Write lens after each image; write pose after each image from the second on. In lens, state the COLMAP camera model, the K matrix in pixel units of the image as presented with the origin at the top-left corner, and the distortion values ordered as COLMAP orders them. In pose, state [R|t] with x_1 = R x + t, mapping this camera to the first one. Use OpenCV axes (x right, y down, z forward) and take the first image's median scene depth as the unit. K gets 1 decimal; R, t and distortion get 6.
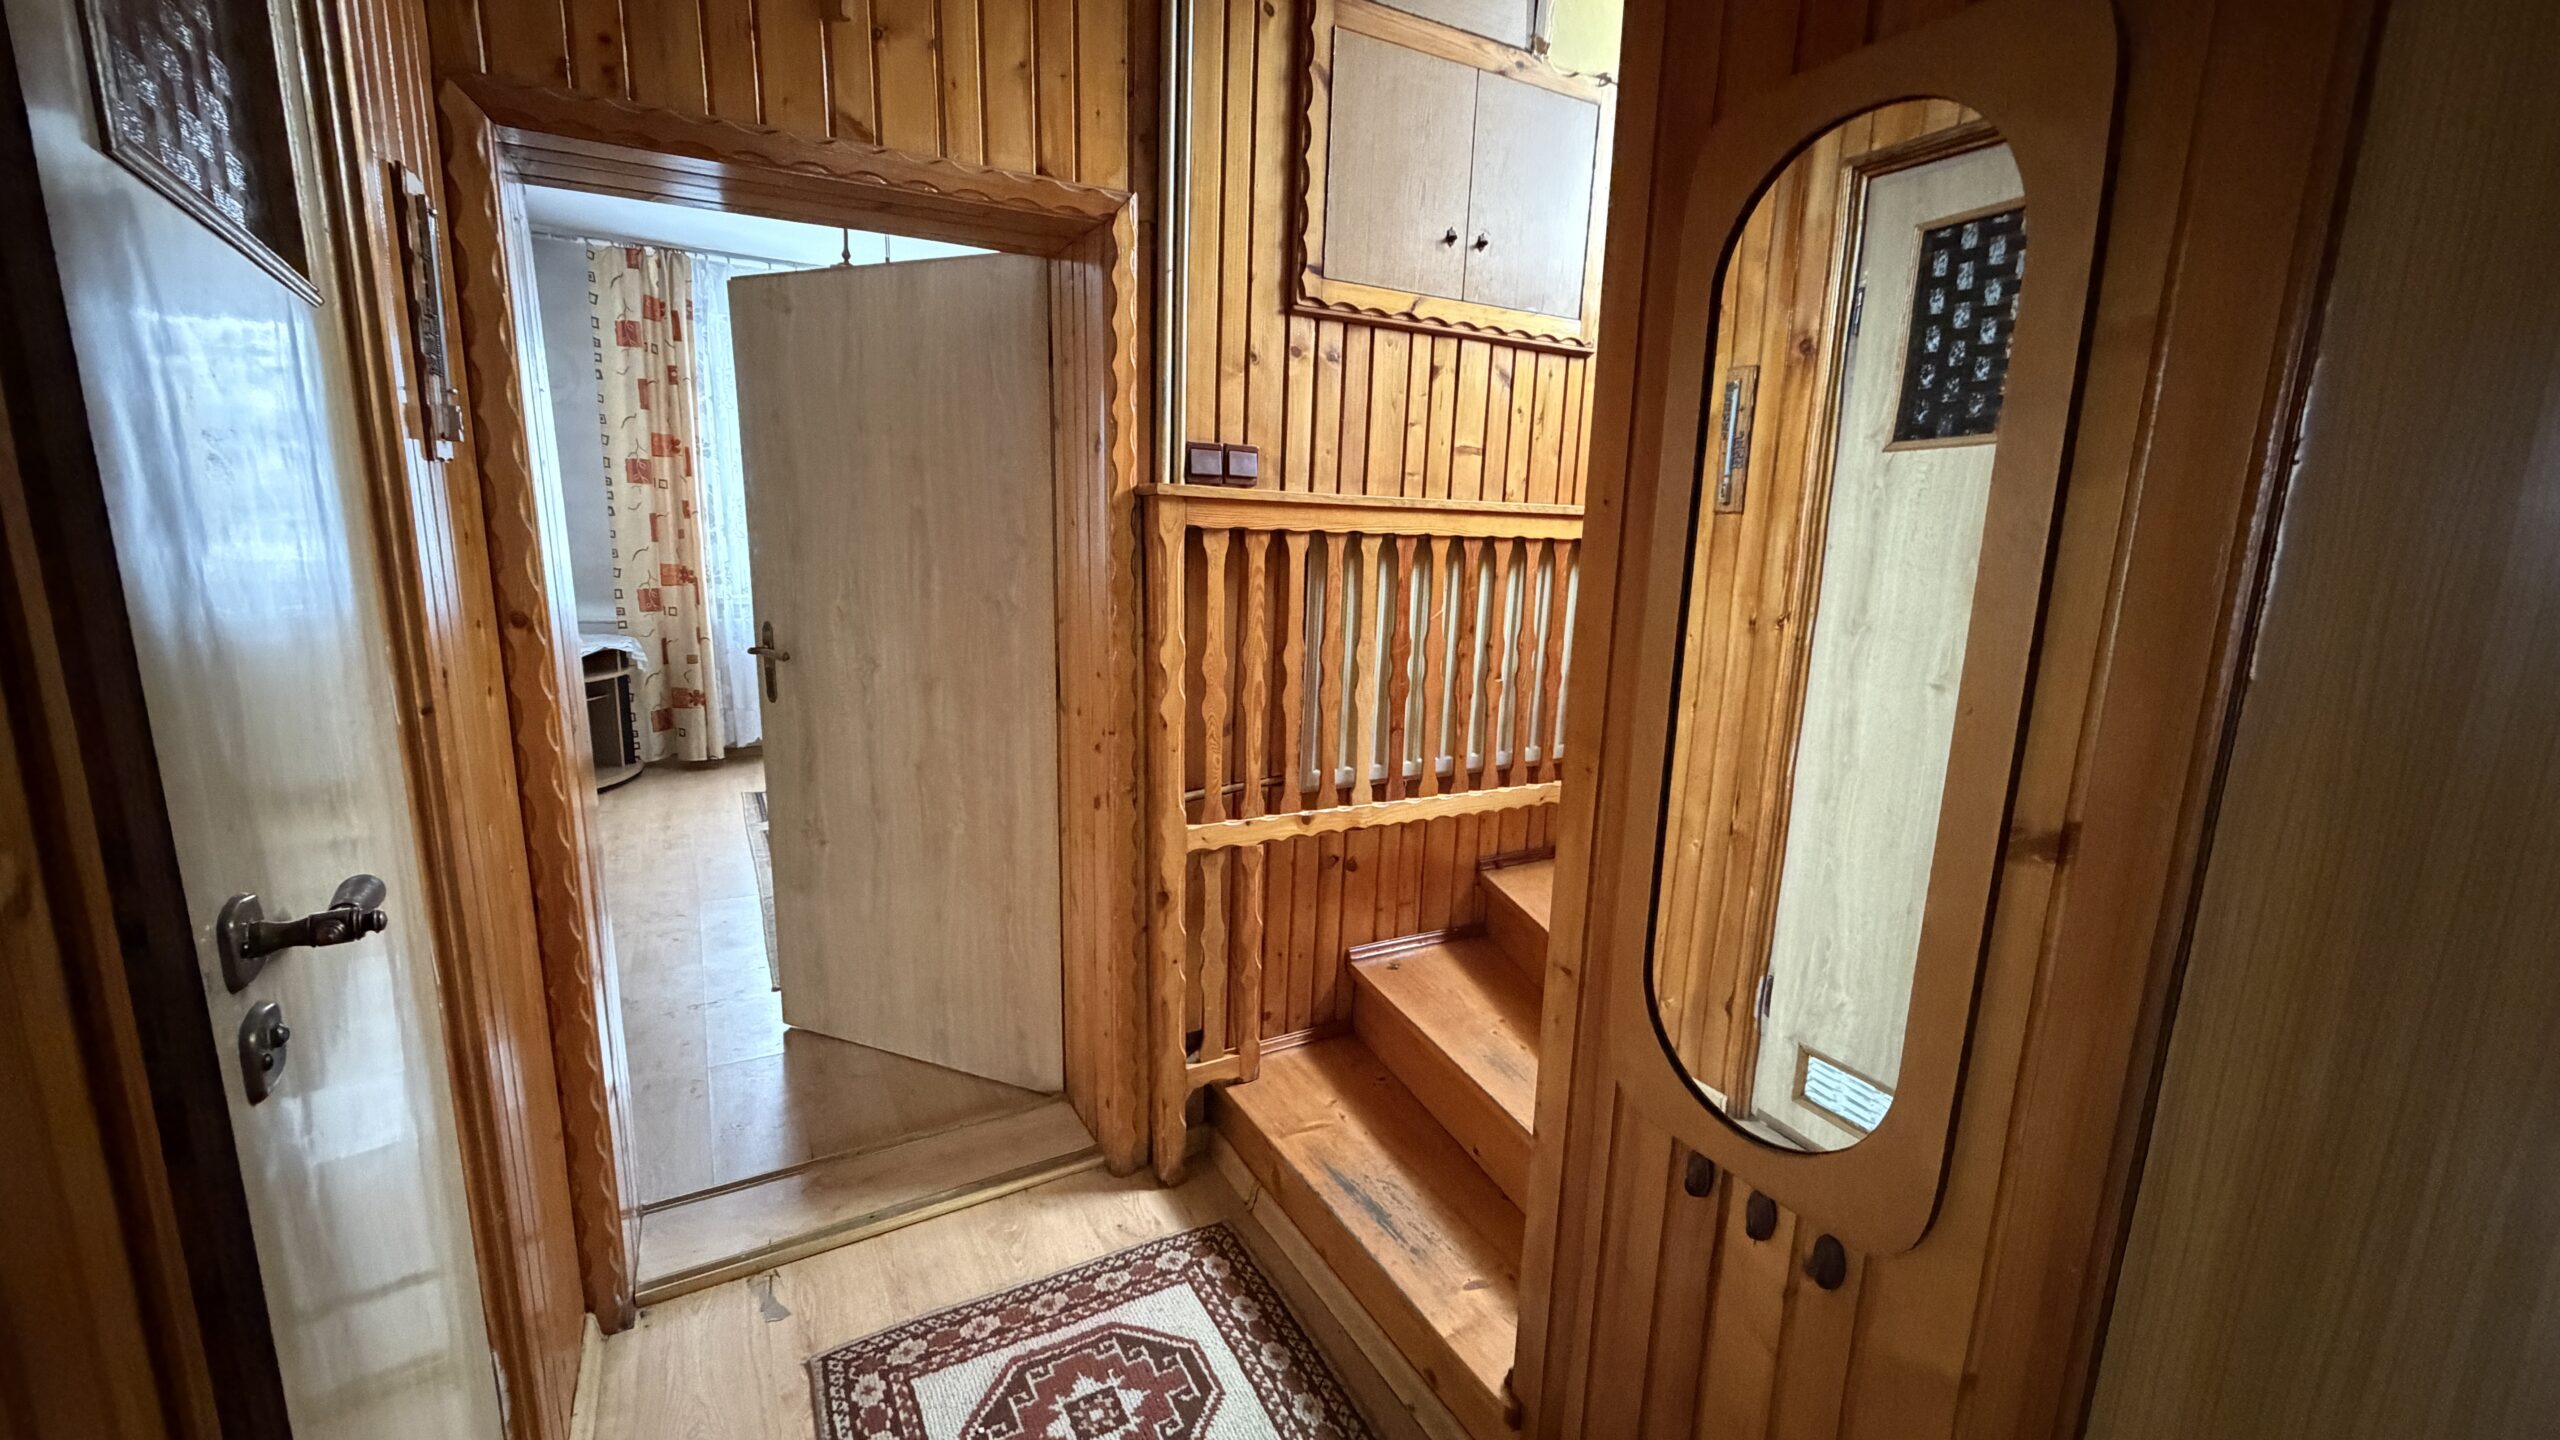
lens RADIAL K [[1016.3, 0, 1267.7], [0, 1016.3, 725.0], [0, 0, 1]] dist [-0.006865, 0.000482]
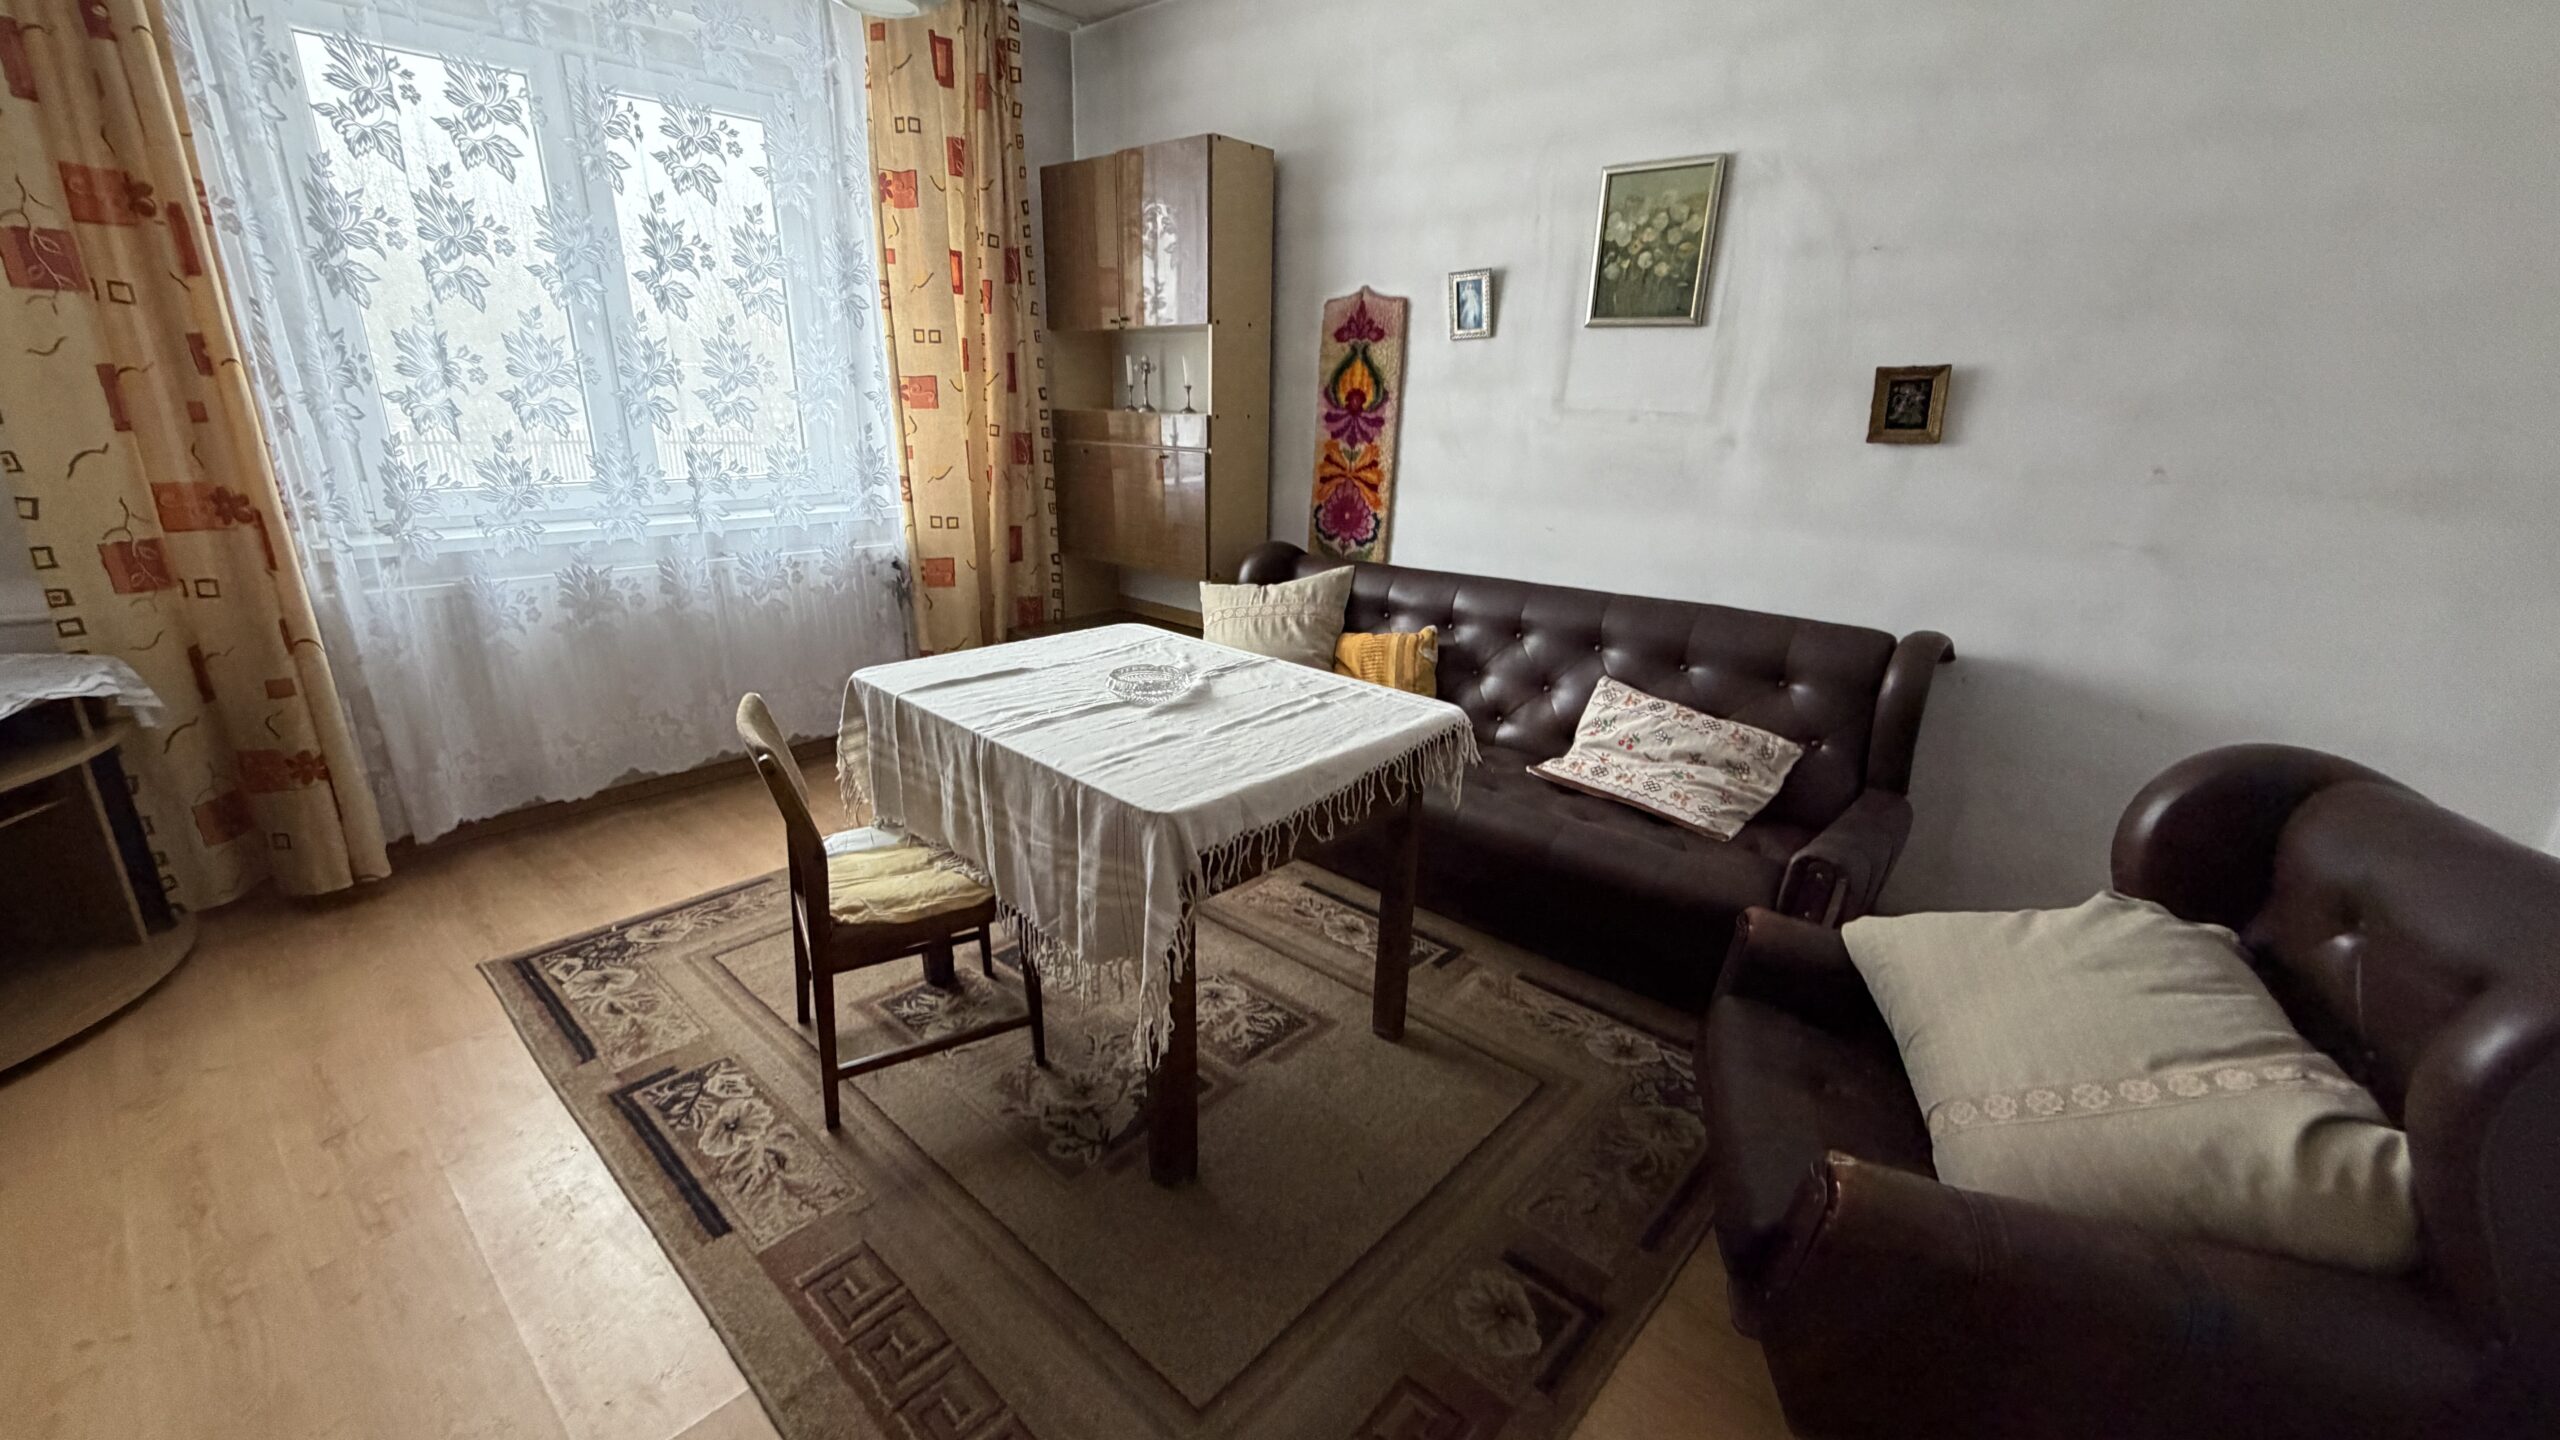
lens RADIAL K [[1016.3, 0, 1272.8], [0, 1016.3, 721.3], [0, 0, 1]] dist [-0.006865, 0.000482]
pose [[0.949010, -0.109108, 0.295763, -0.274872], [0.072782, 0.988681, 0.131196, -0.077918], [-0.306730, -0.102980, 0.946209, 0.421465]]
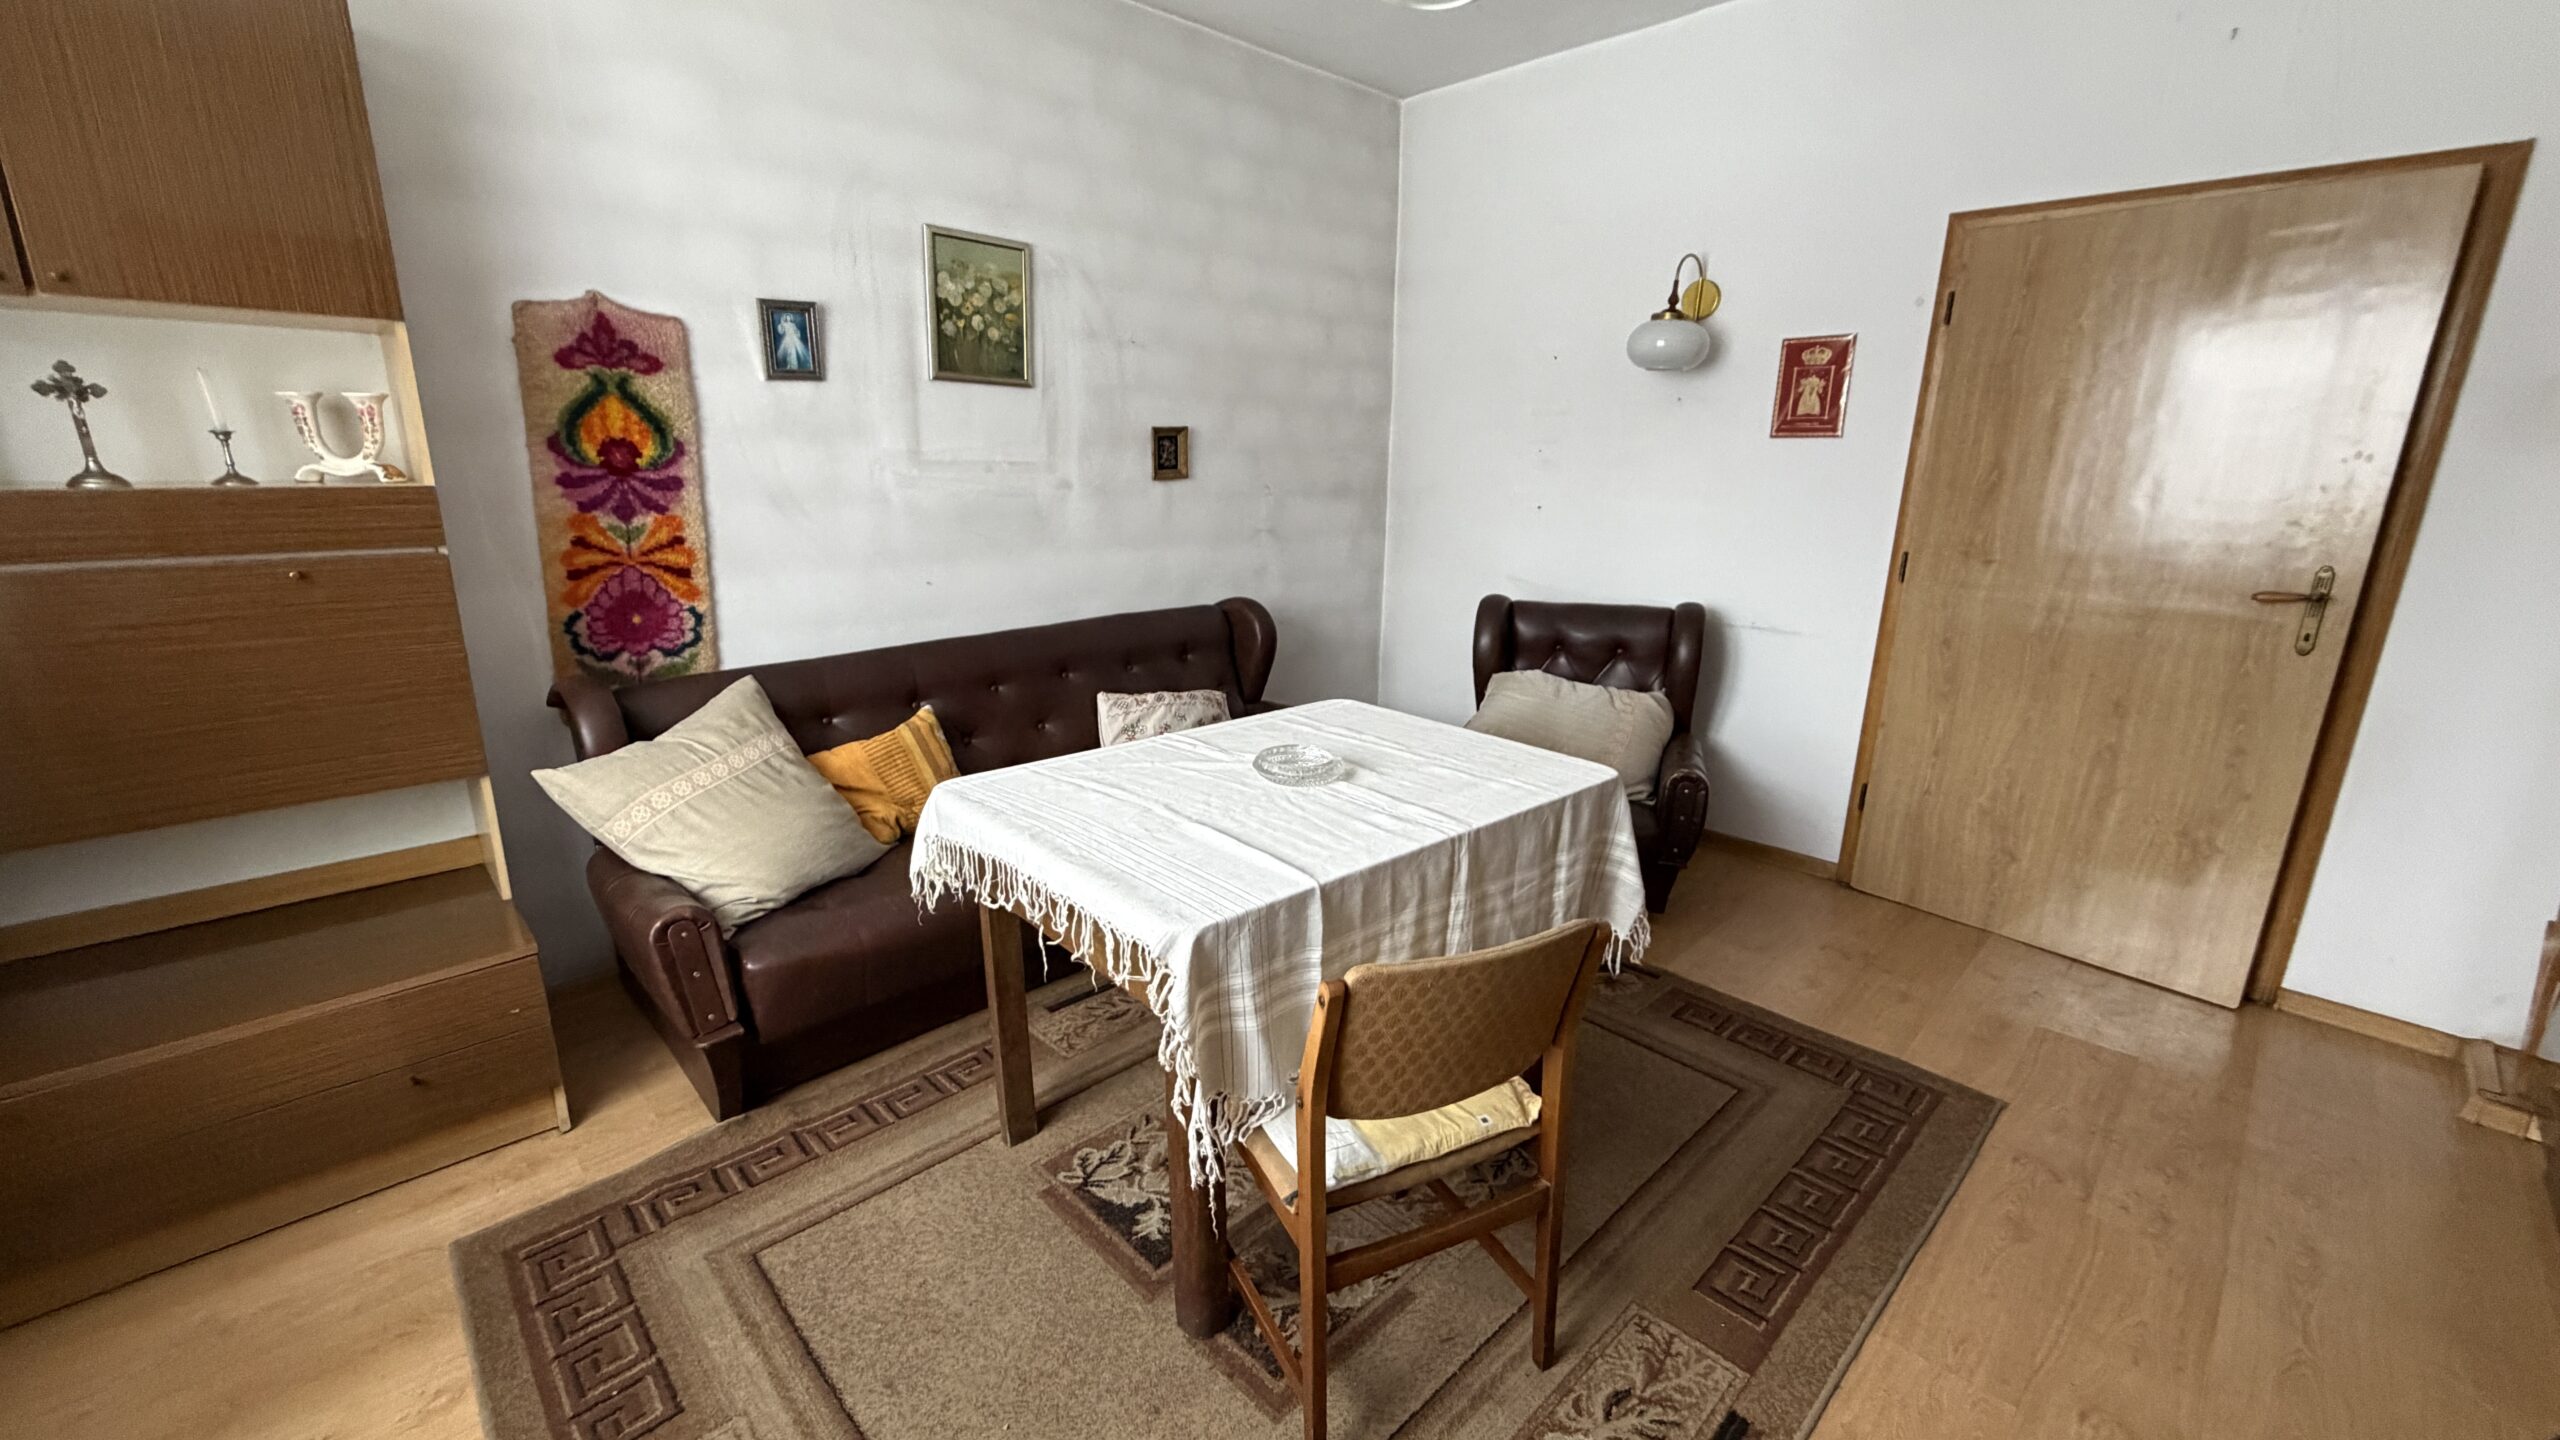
lens RADIAL K [[1016.3, 0, 1266.6], [0, 1016.3, 719.9], [0, 0, 1]] dist [-0.006865, 0.000482]
pose [[-0.248373, -0.274162, 0.929056, -0.499485], [0.172705, 0.931210, 0.320969, -0.165201], [-0.953144, 0.240173, -0.183939, 0.823978]]
